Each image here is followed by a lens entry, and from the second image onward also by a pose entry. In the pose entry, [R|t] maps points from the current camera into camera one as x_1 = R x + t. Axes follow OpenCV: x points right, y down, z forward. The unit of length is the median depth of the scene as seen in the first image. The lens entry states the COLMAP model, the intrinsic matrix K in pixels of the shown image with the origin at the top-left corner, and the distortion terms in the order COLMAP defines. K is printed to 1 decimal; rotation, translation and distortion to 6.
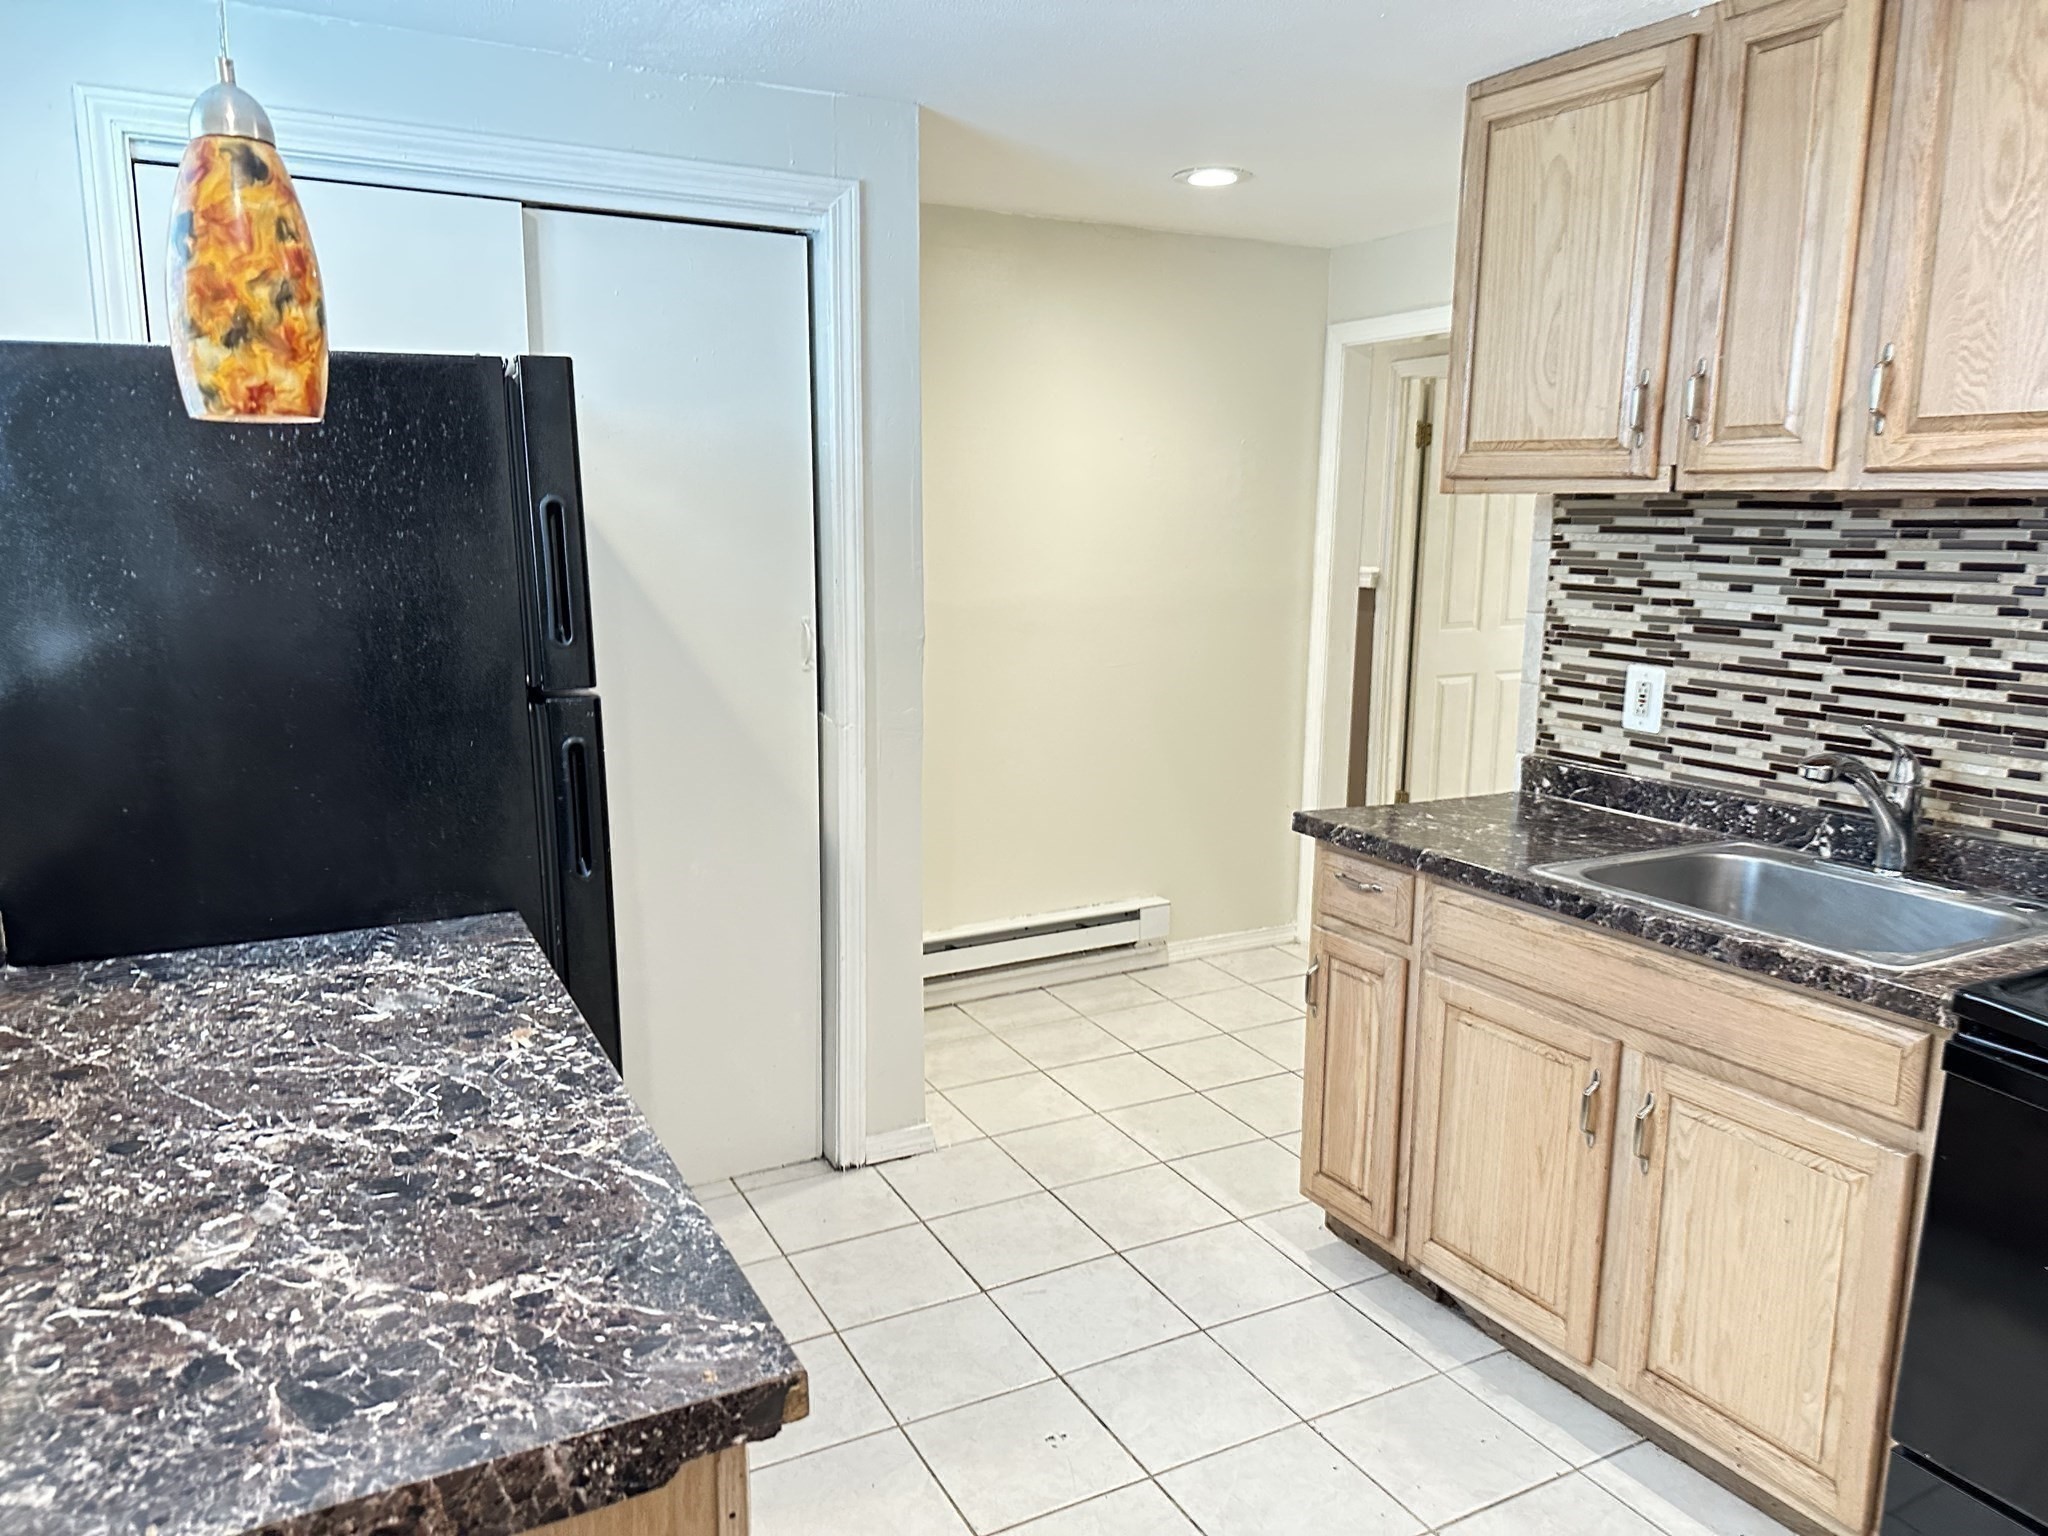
lens RADIAL K [[1458.2, 0, 1030.6], [0, 1458.2, 769.0], [0, 0, 1]] dist [0.055782, -0.059394]
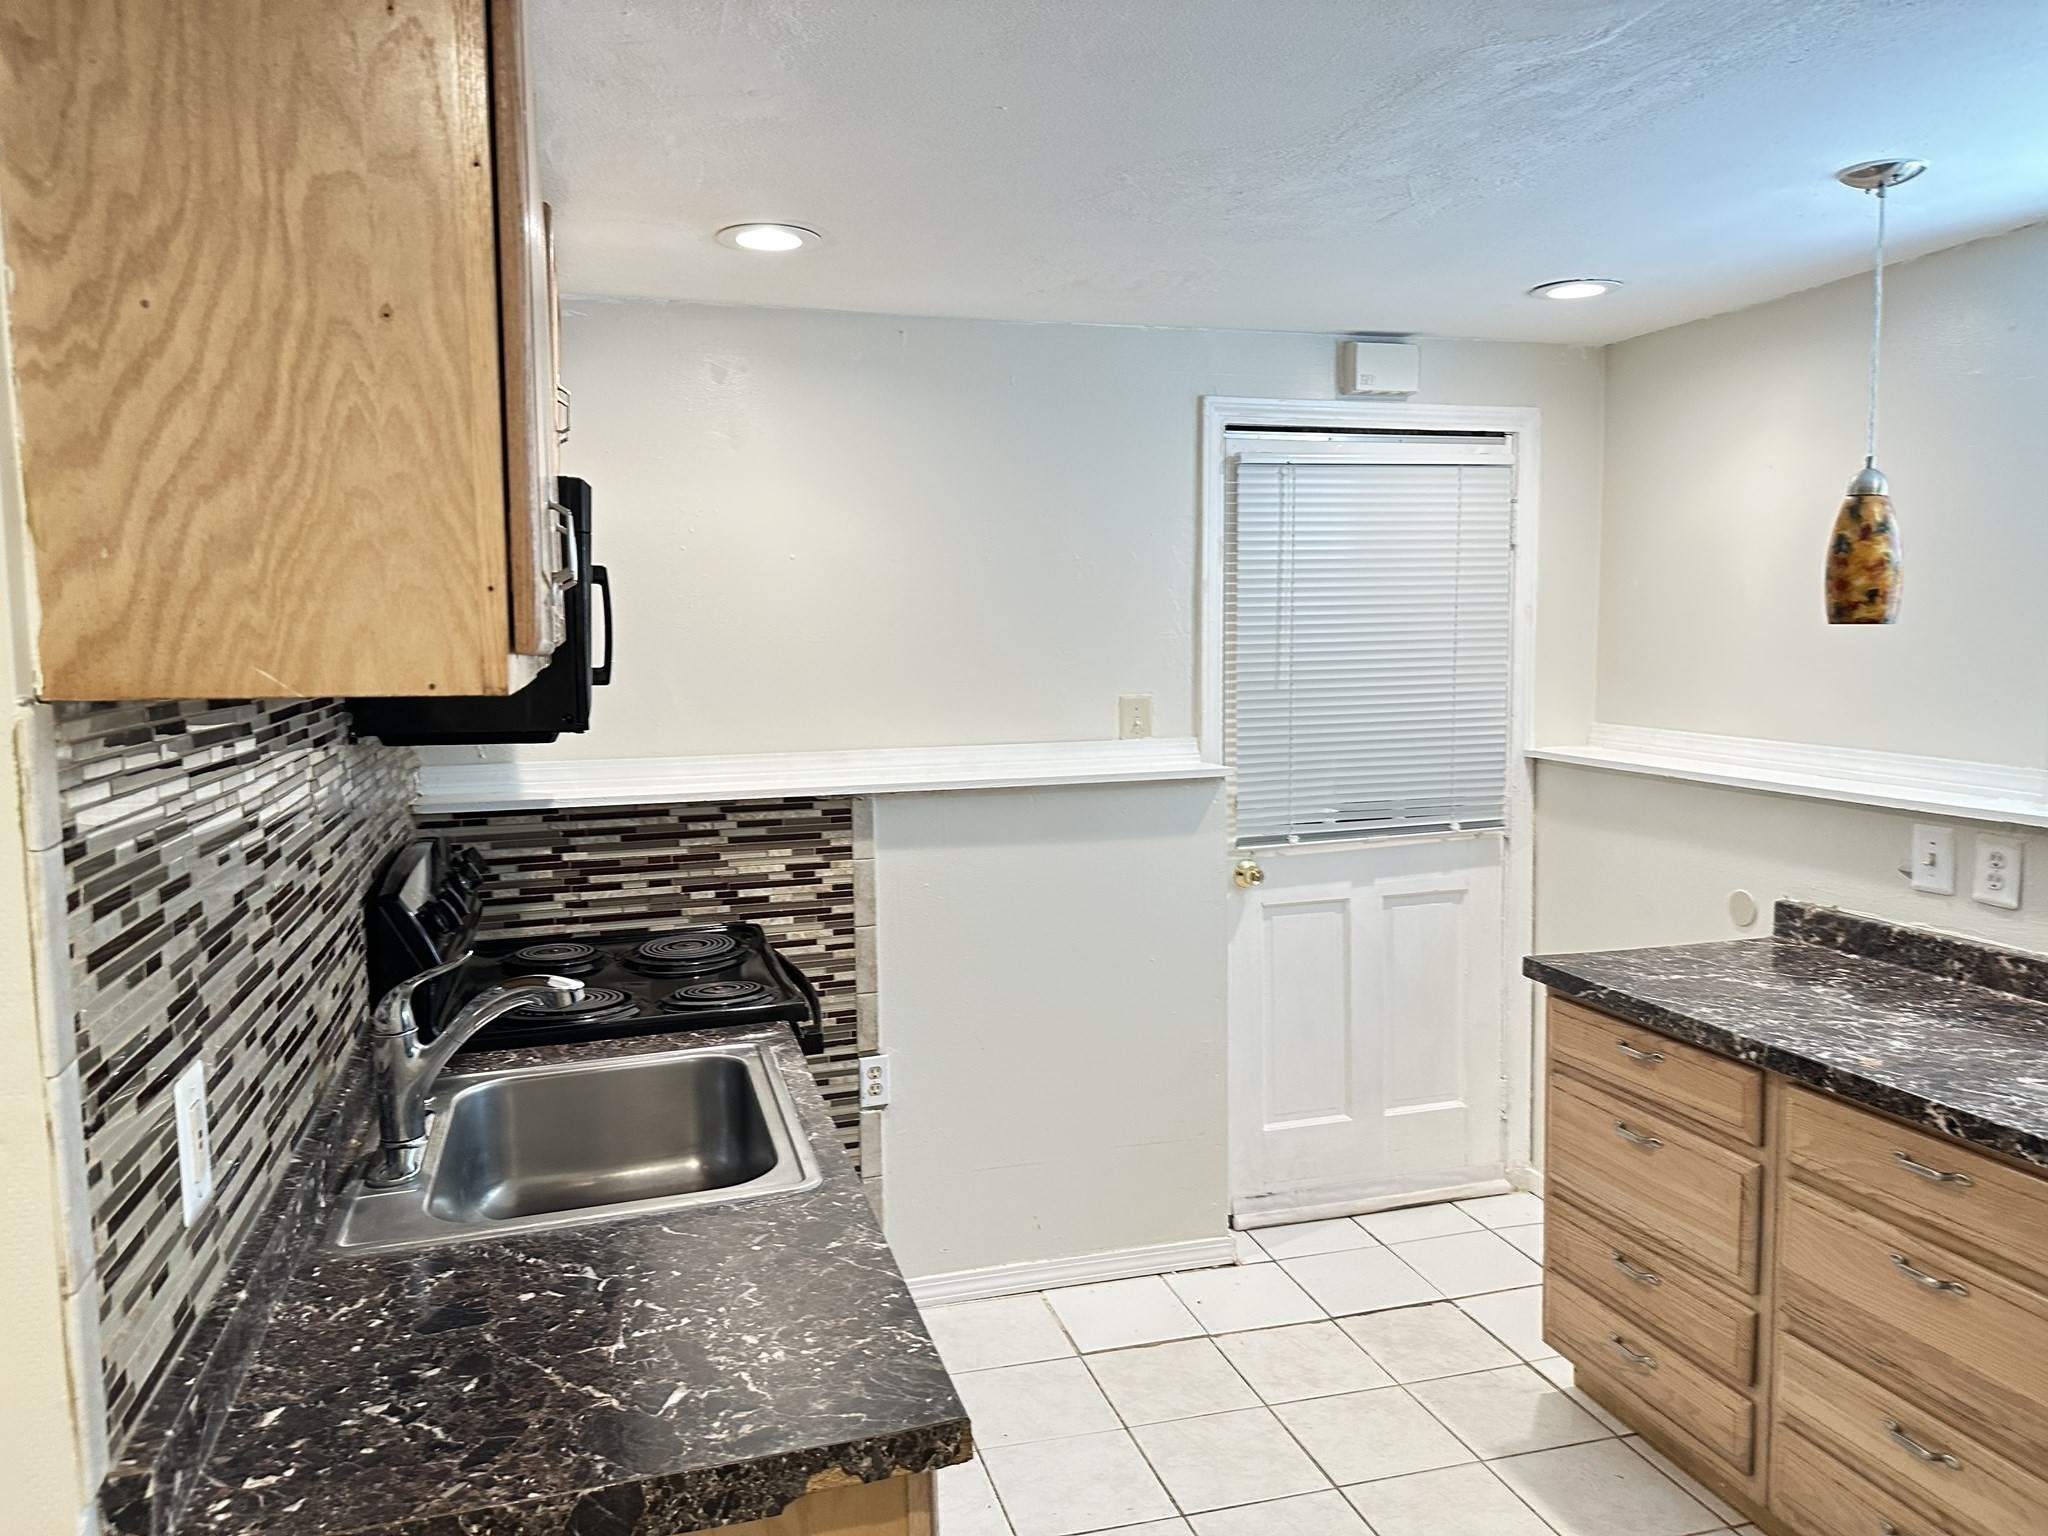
lens RADIAL K [[1458.2, 0, 1030.6], [0, 1458.2, 769.0], [0, 0, 1]] dist [0.055782, -0.059394]
pose [[-0.979585, -0.015931, 0.200397, 0.095196], [0.039399, 0.962309, 0.269088, -0.324248], [-0.197131, 0.271490, -0.942037, 1.626683]]
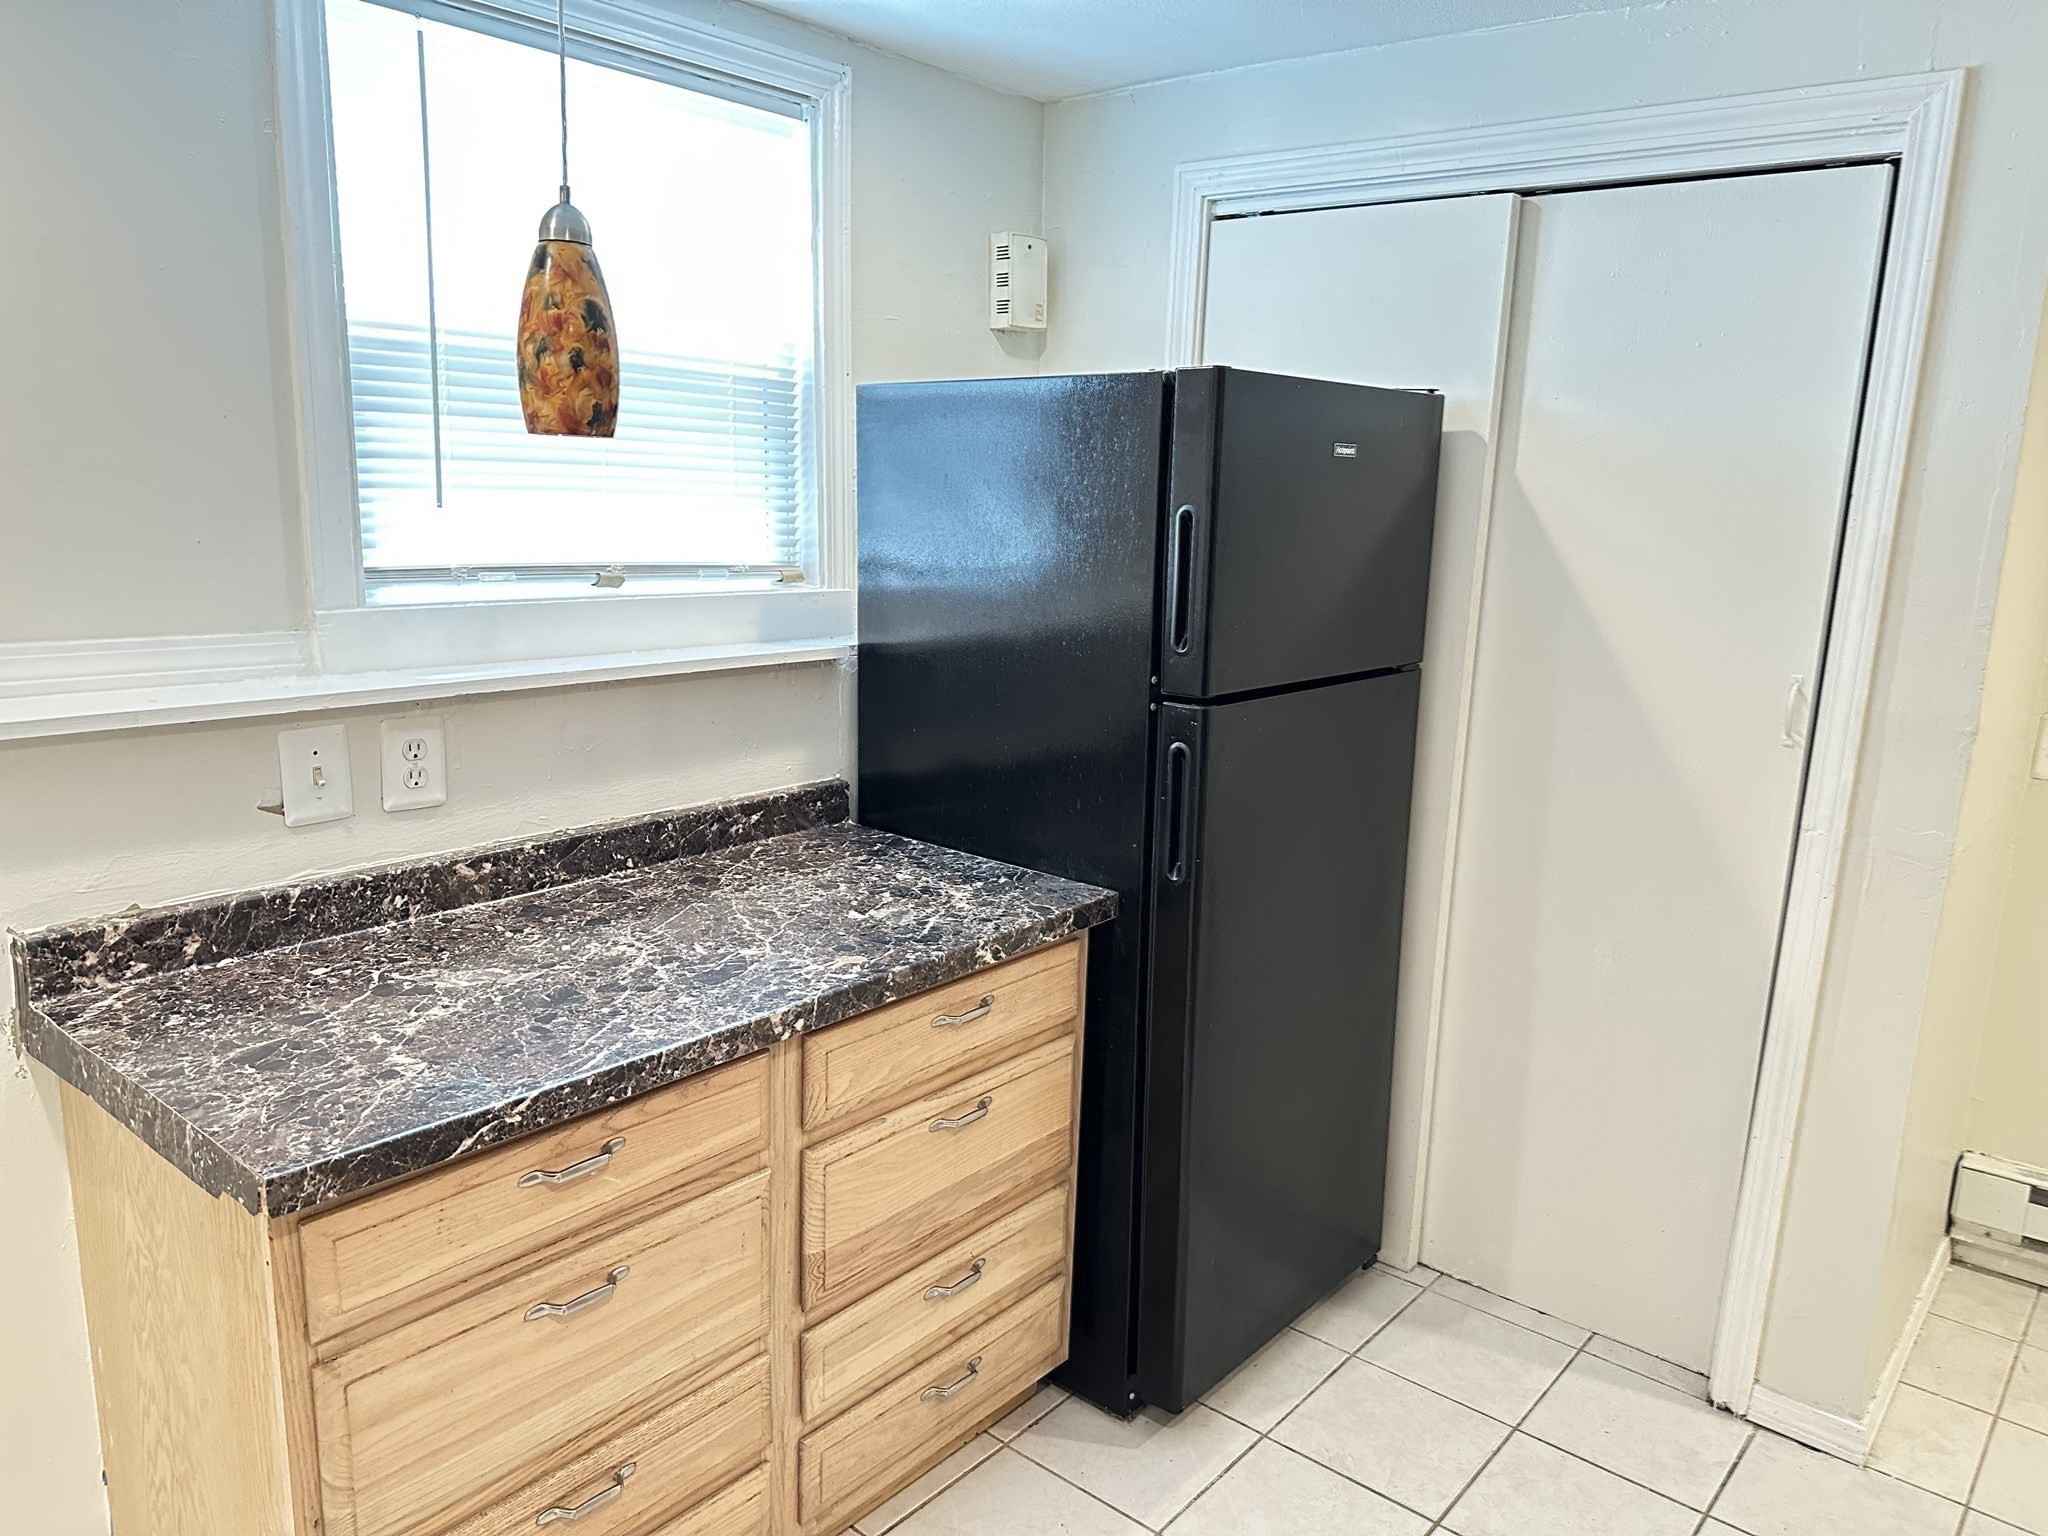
lens RADIAL K [[1458.2, 0, 1030.6], [0, 1458.2, 769.0], [0, 0, 1]] dist [0.055782, -0.059394]
pose [[0.381022, 0.188685, -0.905108, 0.504210], [-0.194971, 0.973338, 0.120832, -0.093055], [0.903775, 0.130430, 0.407651, 0.441302]]
